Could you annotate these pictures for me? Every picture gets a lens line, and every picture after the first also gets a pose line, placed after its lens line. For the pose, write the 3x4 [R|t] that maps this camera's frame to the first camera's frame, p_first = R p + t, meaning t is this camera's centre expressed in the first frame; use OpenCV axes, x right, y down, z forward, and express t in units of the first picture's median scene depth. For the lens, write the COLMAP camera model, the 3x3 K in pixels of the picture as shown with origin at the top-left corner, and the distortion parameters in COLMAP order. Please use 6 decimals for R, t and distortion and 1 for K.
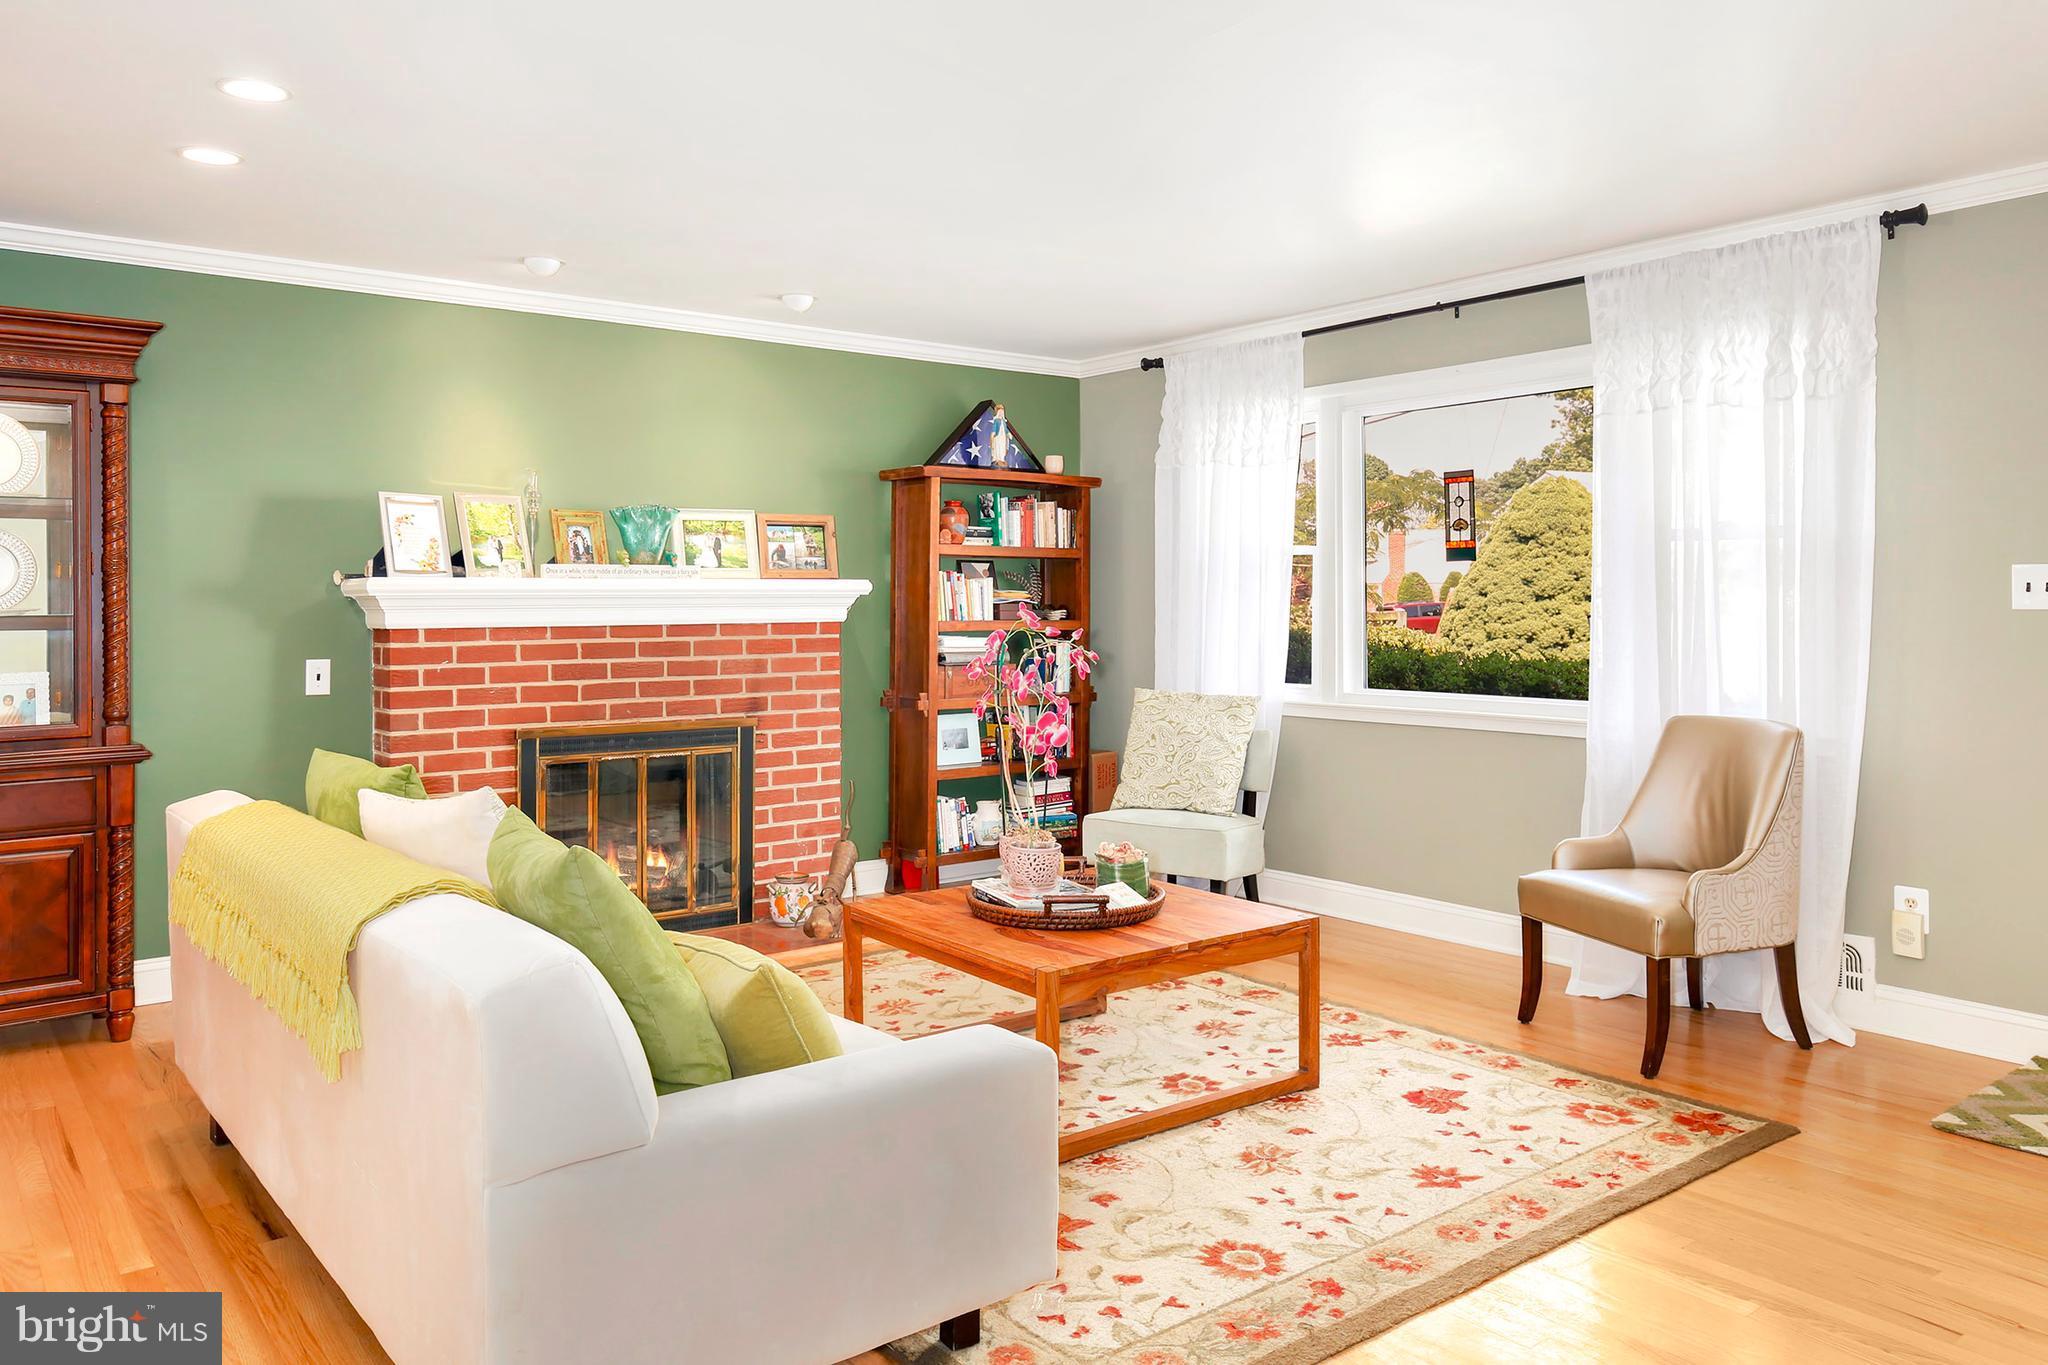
lens RADIAL K [[1447.5, 0, 1008.0], [0, 1447.5, 601.6], [0, 0, 1]] dist [-0.000847, -0.003035]
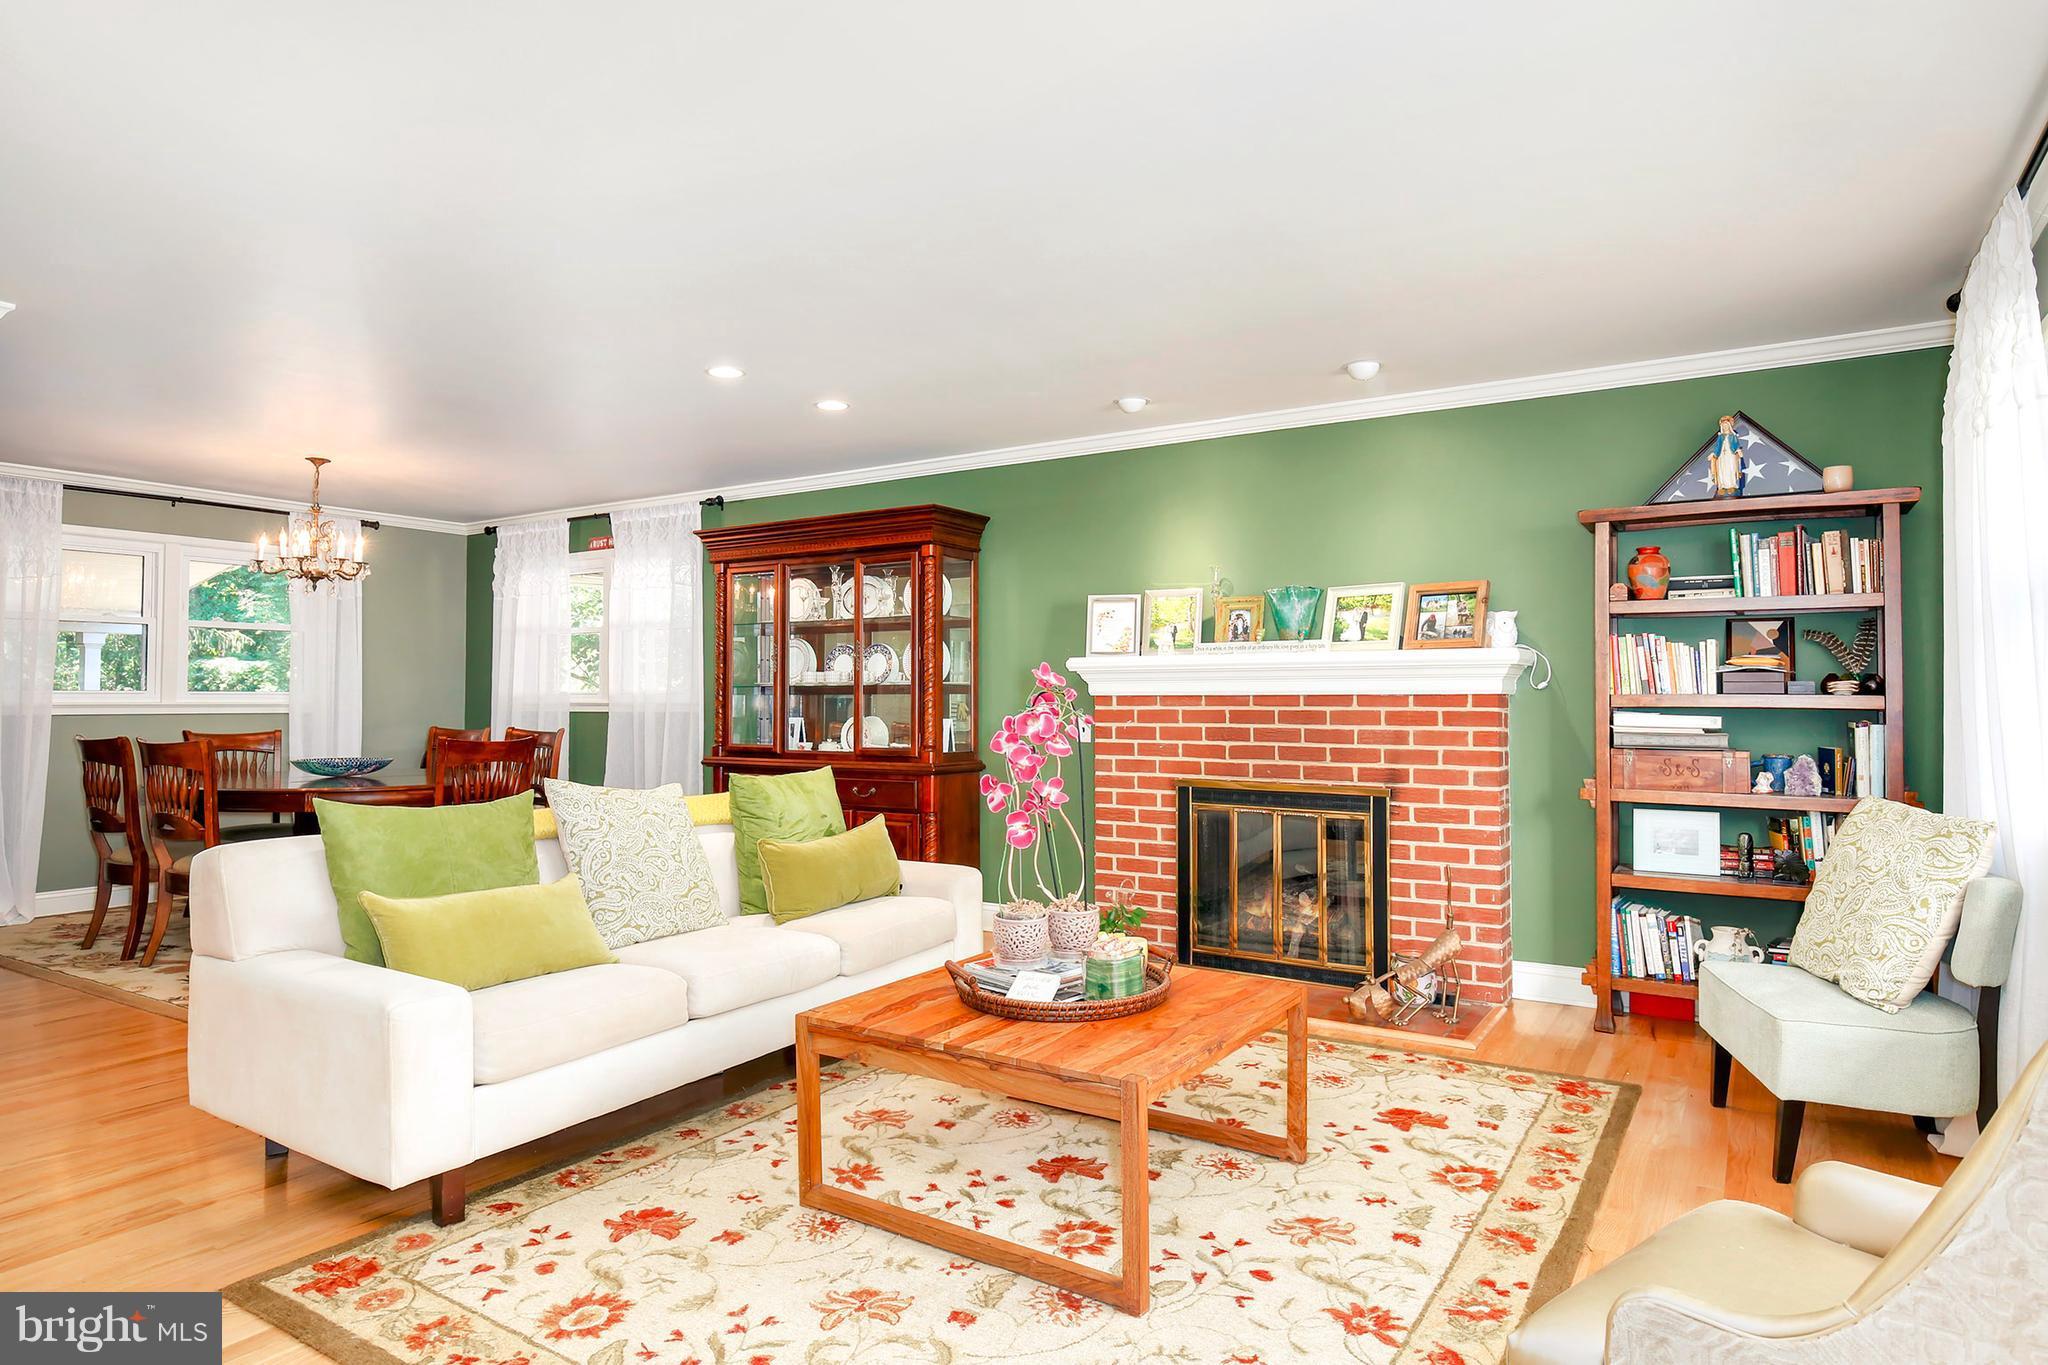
lens RADIAL K [[1154.4, 0, 1036.6], [0, 1154.4, 665.8], [0, 0, 1]] dist [-0.012508, -0.002685]
pose [[0.343848, -0.021188, -0.938786, 0.513859], [-0.001341, 0.999733, -0.023055, 0.014371], [0.939024, 0.009186, 0.343728, 0.516031]]
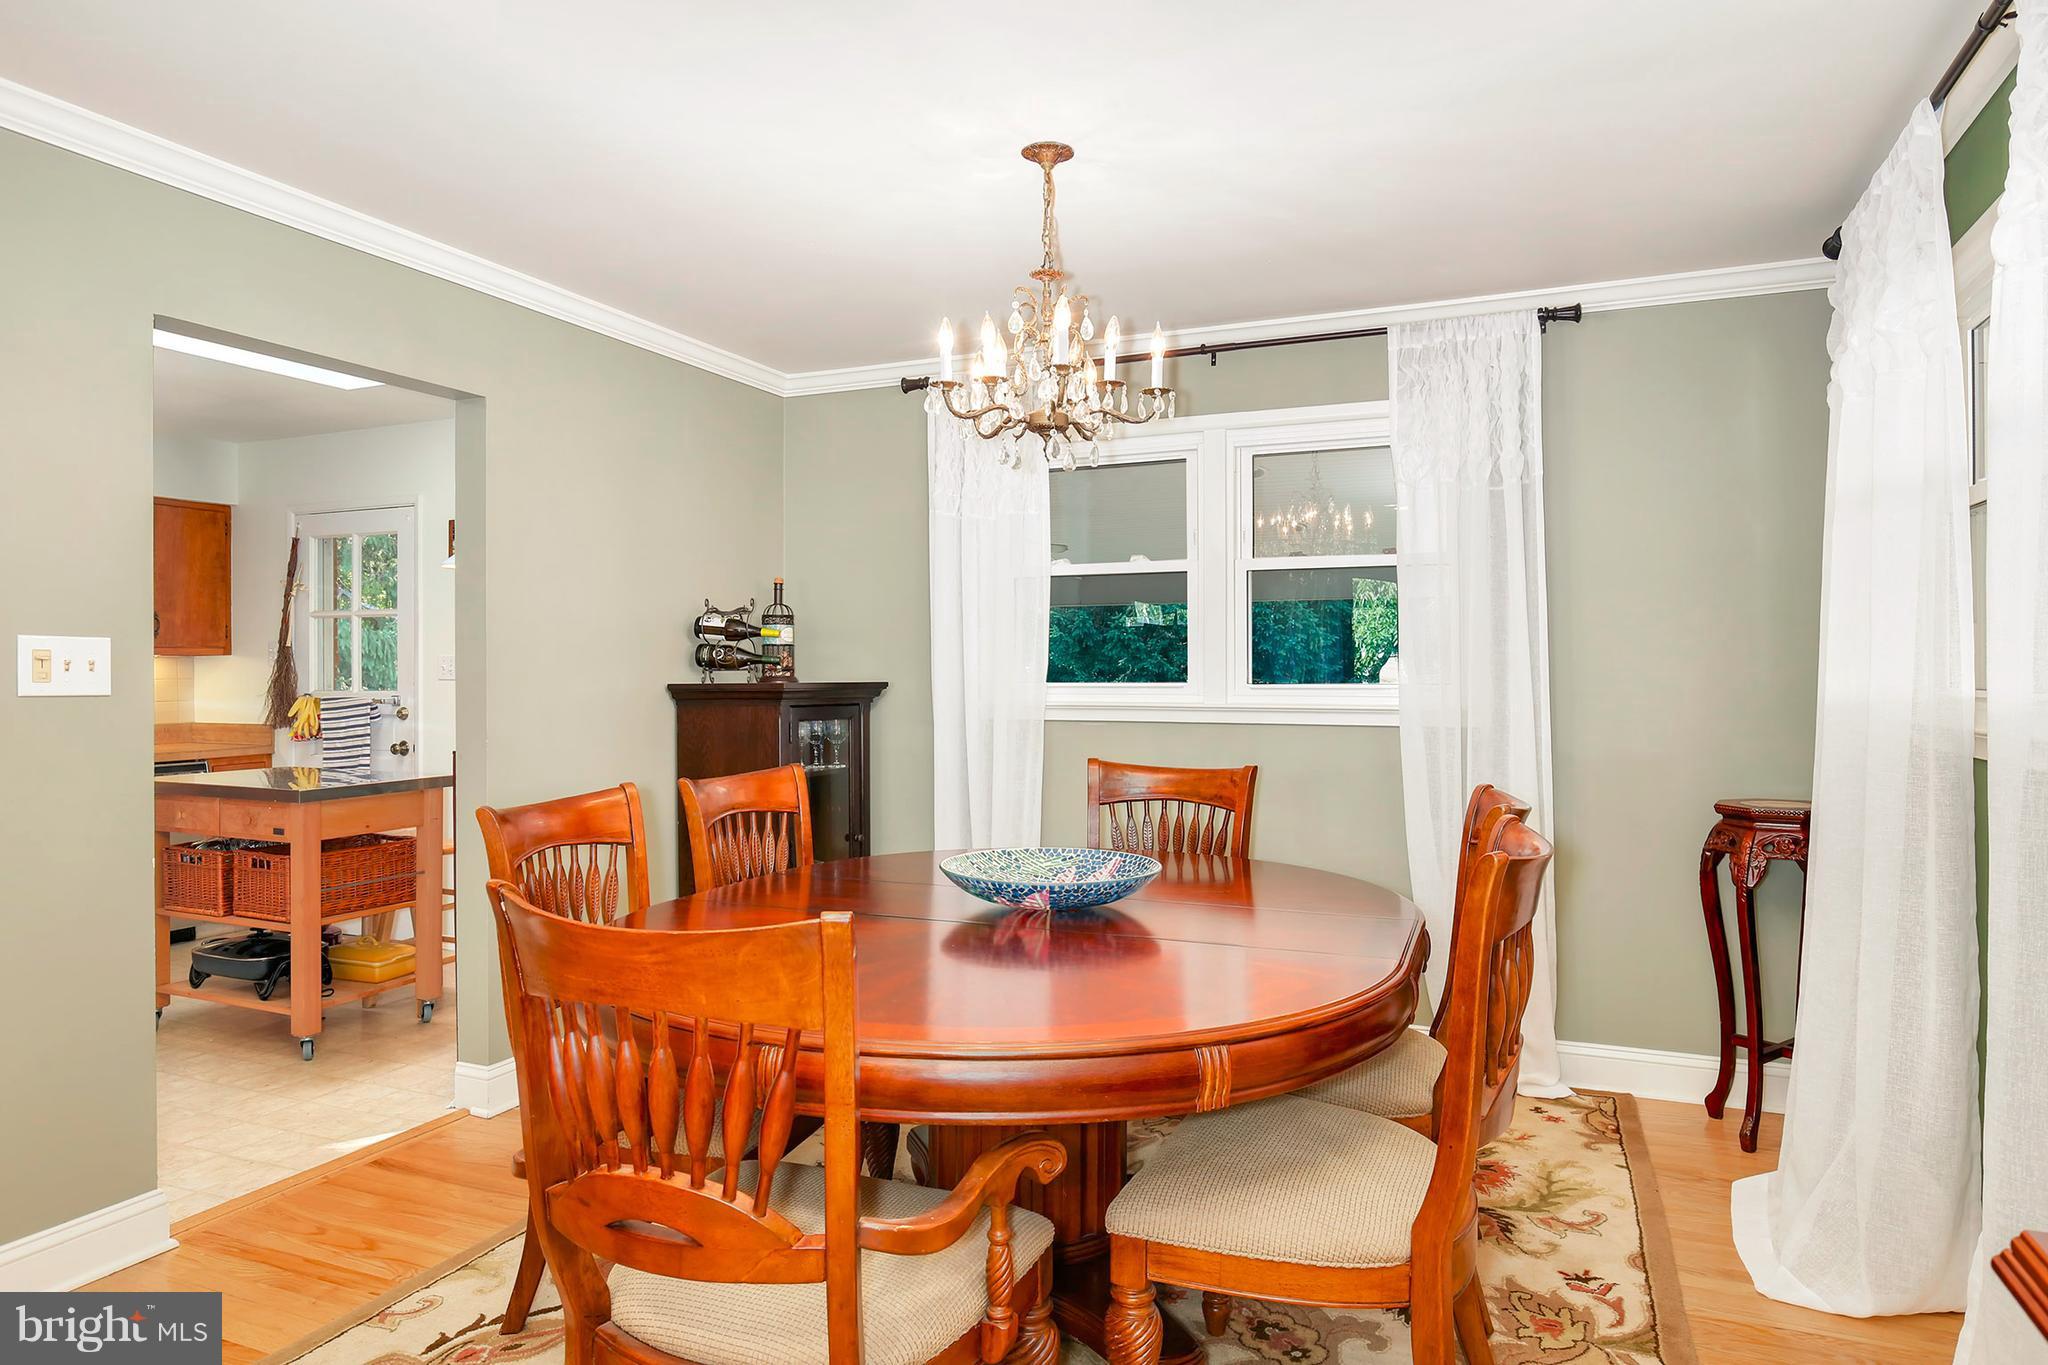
lens RADIAL K [[1238.4, 0, 1028.1], [0, 1238.4, 669.0], [0, 0, 1]] dist [-0.007208, -0.002633]
pose [[-0.869226, 0.005501, -0.494384, -0.496635], [0.006149, 0.999981, 0.000315, 0.004283], [0.494377, -0.002767, -0.869243, 0.681331]]
